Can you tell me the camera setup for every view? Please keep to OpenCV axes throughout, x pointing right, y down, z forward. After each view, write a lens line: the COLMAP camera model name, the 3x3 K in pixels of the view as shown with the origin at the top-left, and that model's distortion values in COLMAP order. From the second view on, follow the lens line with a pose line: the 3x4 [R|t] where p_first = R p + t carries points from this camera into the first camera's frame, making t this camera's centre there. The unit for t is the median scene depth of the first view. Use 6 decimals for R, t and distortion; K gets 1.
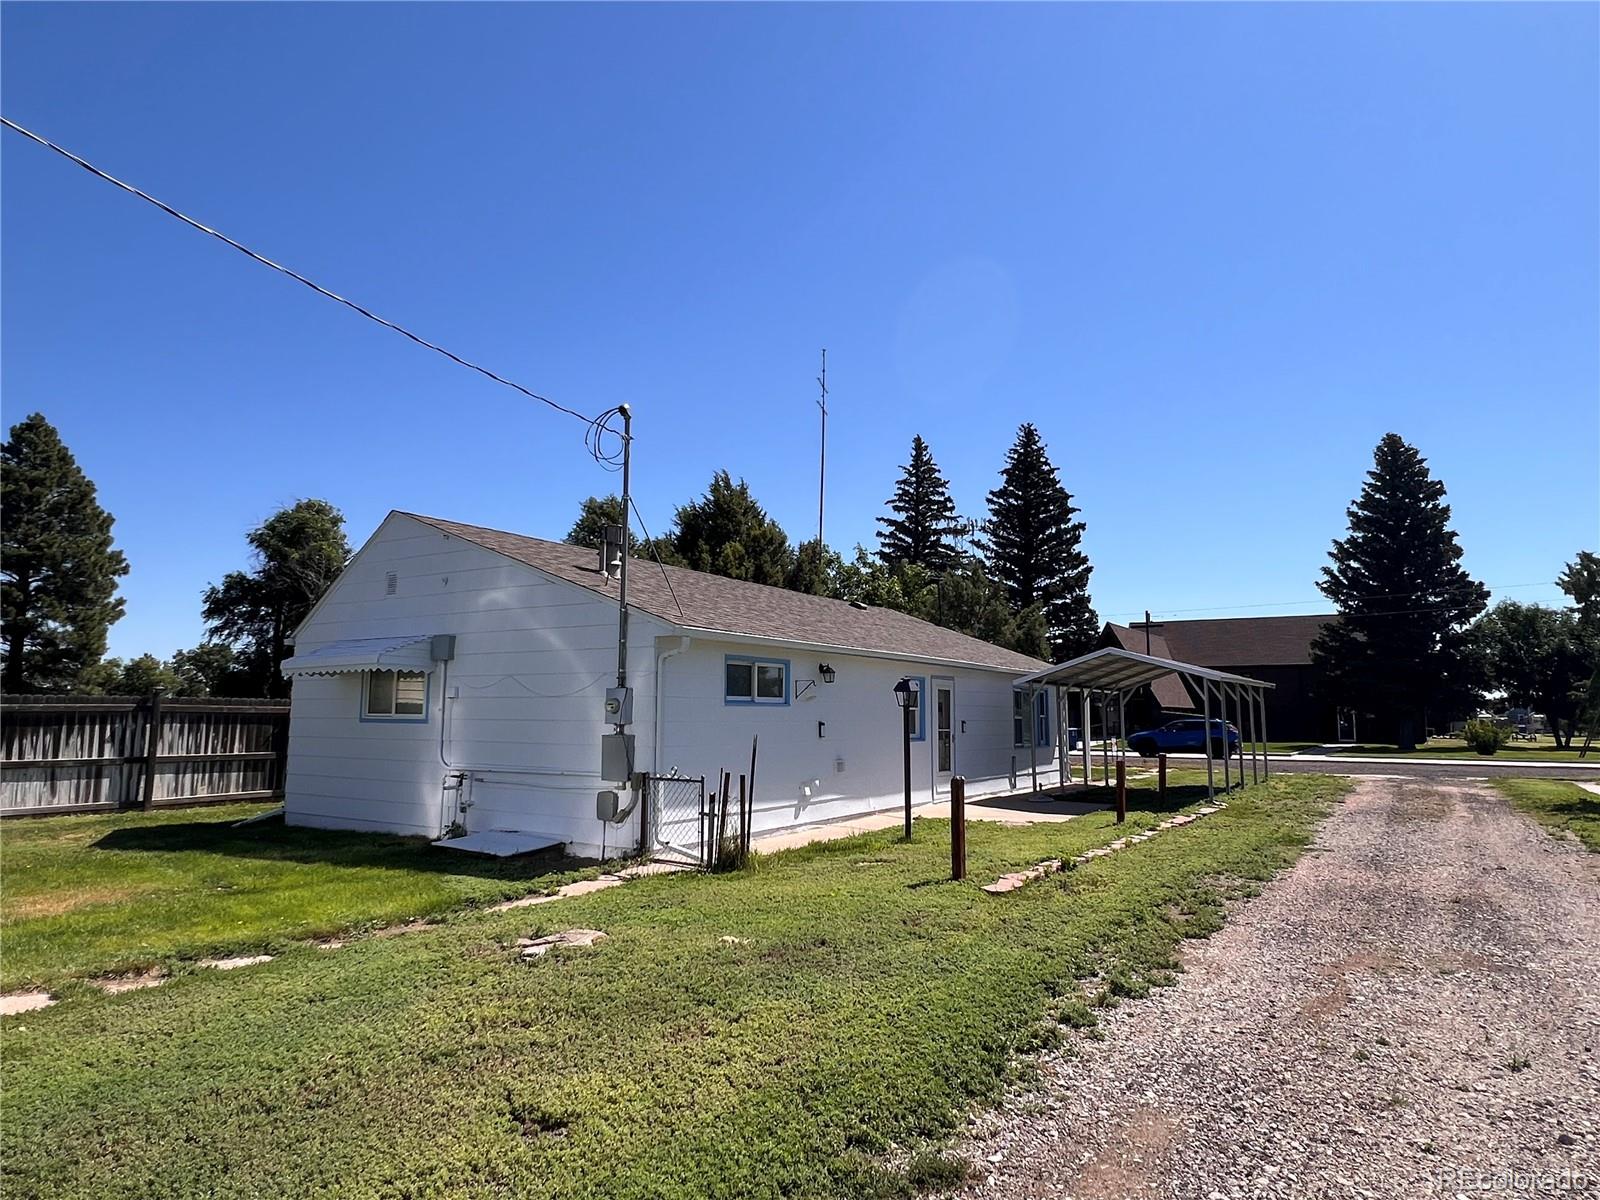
lens RADIAL K [[970.8, 0, 800.6], [0, 970.8, 594.3], [0, 0, 1]] dist [-0.000351, -0.000101]
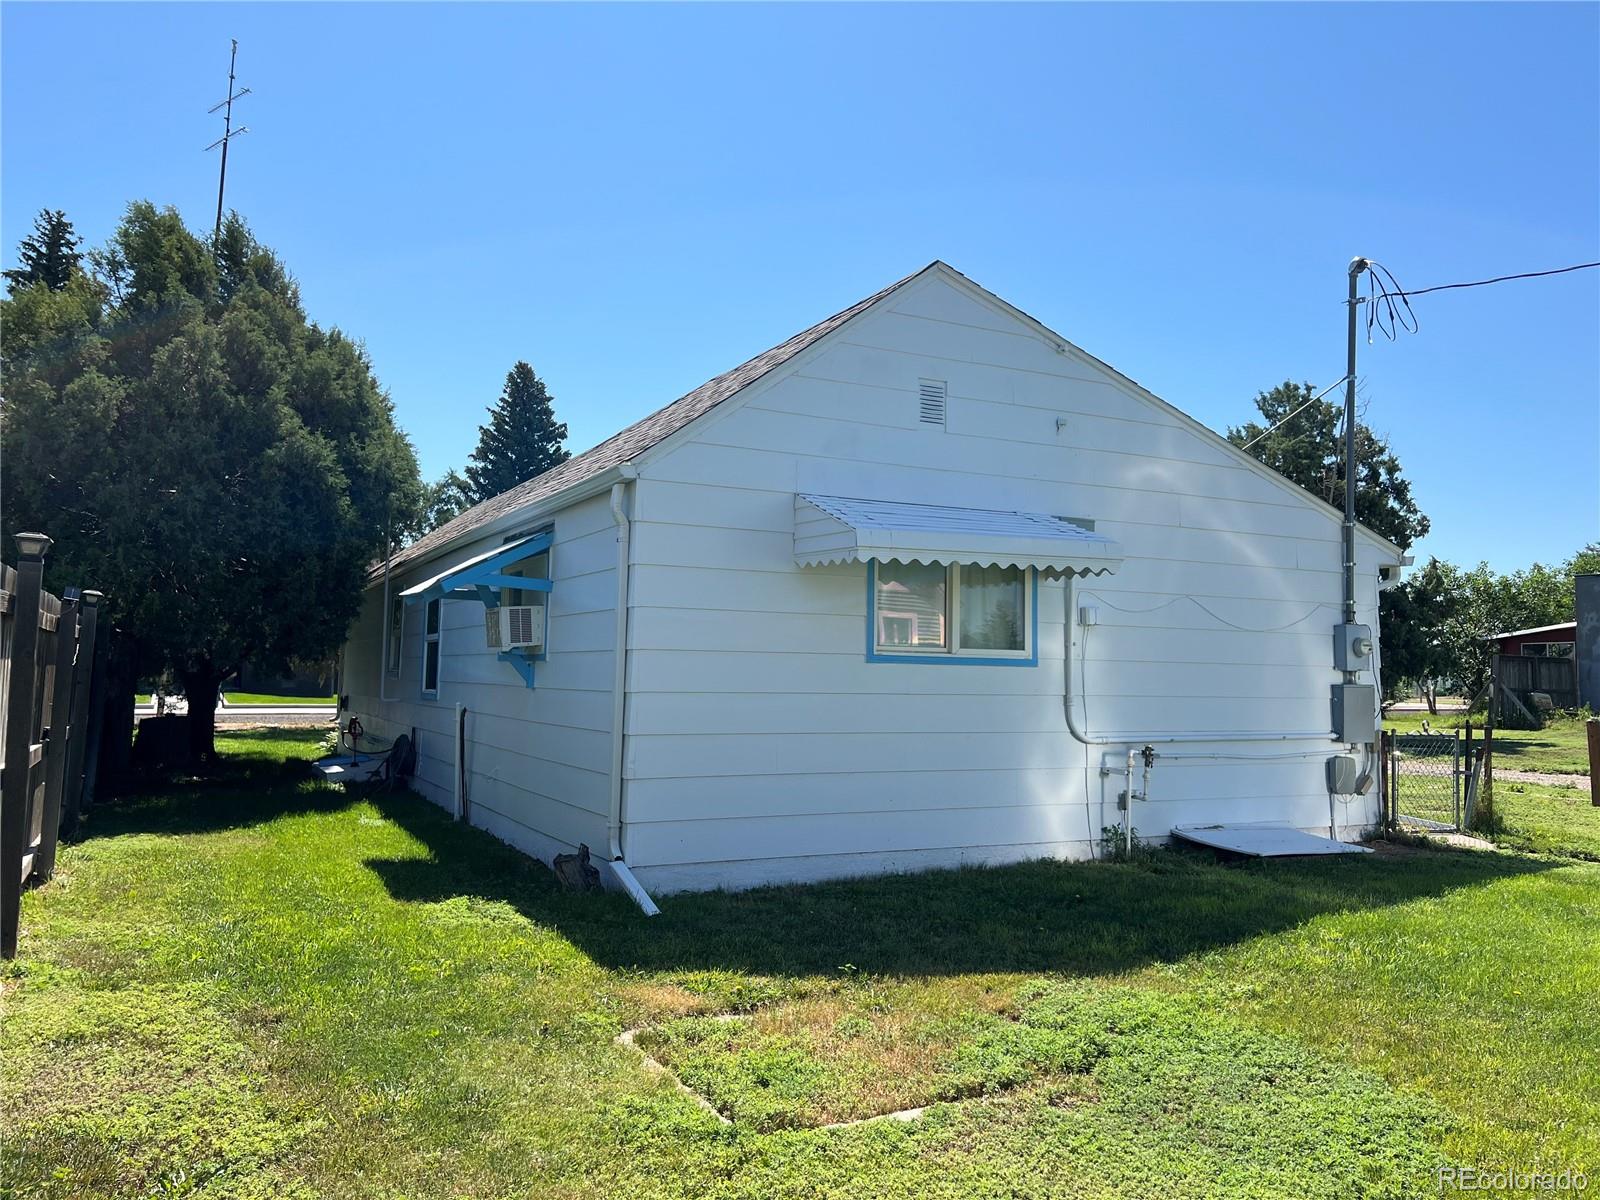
lens RADIAL K [[1185.9, 0, 800.4], [0, 1185.9, 601.9], [0, 0, 1]] dist [0.030060, 0.000012]
pose [[0.507917, 0.054289, 0.859694, -1.115646], [-0.118615, 0.992913, 0.007377, 0.111172], [-0.853200, -0.105720, 0.510757, 0.798361]]
